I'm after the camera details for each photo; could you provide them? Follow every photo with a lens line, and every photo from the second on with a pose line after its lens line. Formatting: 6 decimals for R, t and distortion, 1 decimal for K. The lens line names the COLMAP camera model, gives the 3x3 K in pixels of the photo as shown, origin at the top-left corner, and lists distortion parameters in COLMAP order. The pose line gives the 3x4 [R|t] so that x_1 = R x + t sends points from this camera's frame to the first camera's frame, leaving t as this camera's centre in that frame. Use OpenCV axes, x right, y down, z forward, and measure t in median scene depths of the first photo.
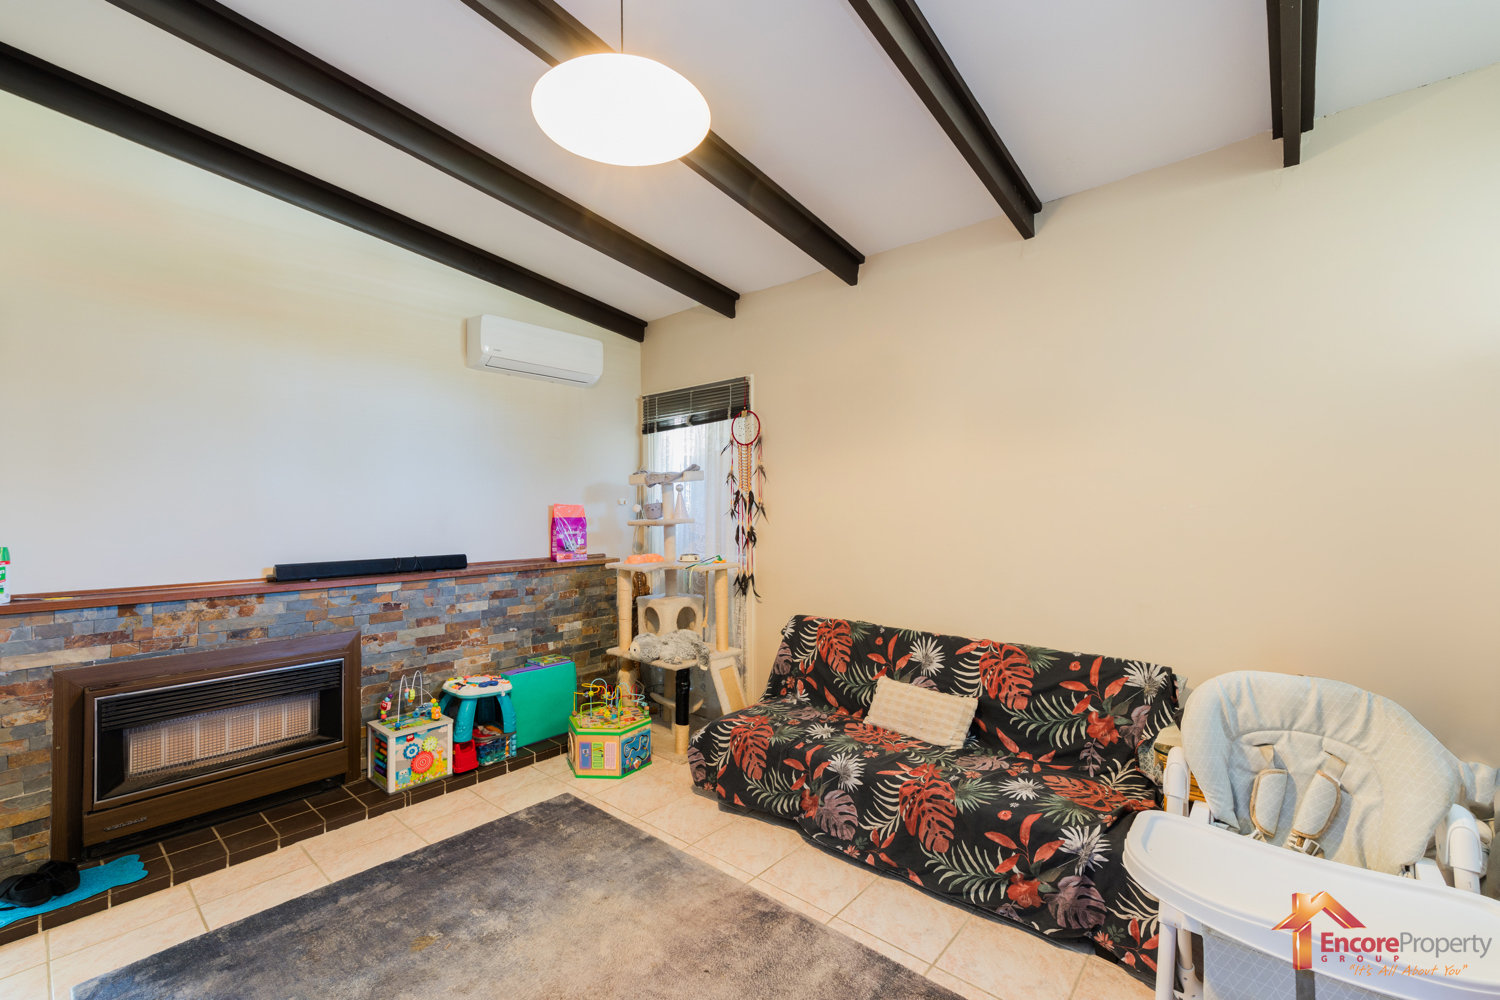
lens RADIAL K [[619.0, 0, 747.9], [0, 619.0, 498.8], [0, 0, 1]] dist [-0.003097, 0.000004]
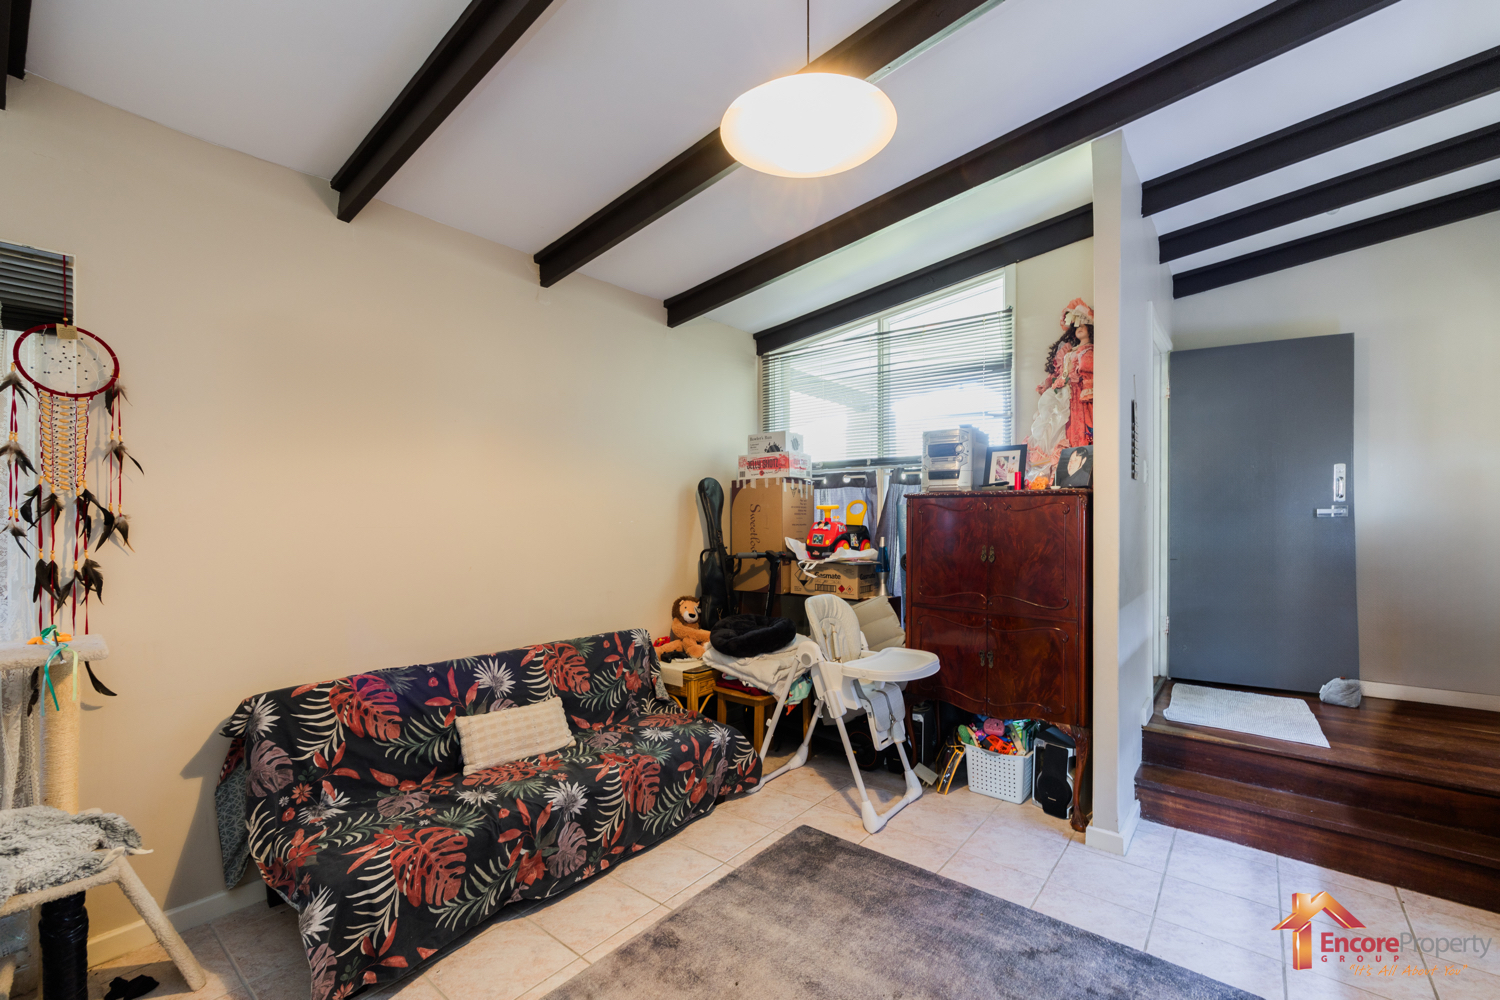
lens RADIAL K [[619.0, 0, 747.9], [0, 619.0, 513.7], [0, 0, 1]] dist [-0.003097, 0.000004]
pose [[-0.021498, 0.014549, 0.999663, -0.707765], [-0.012438, 0.999813, -0.014819, 0.010658], [-0.999692, -0.012752, -0.021313, 0.663083]]
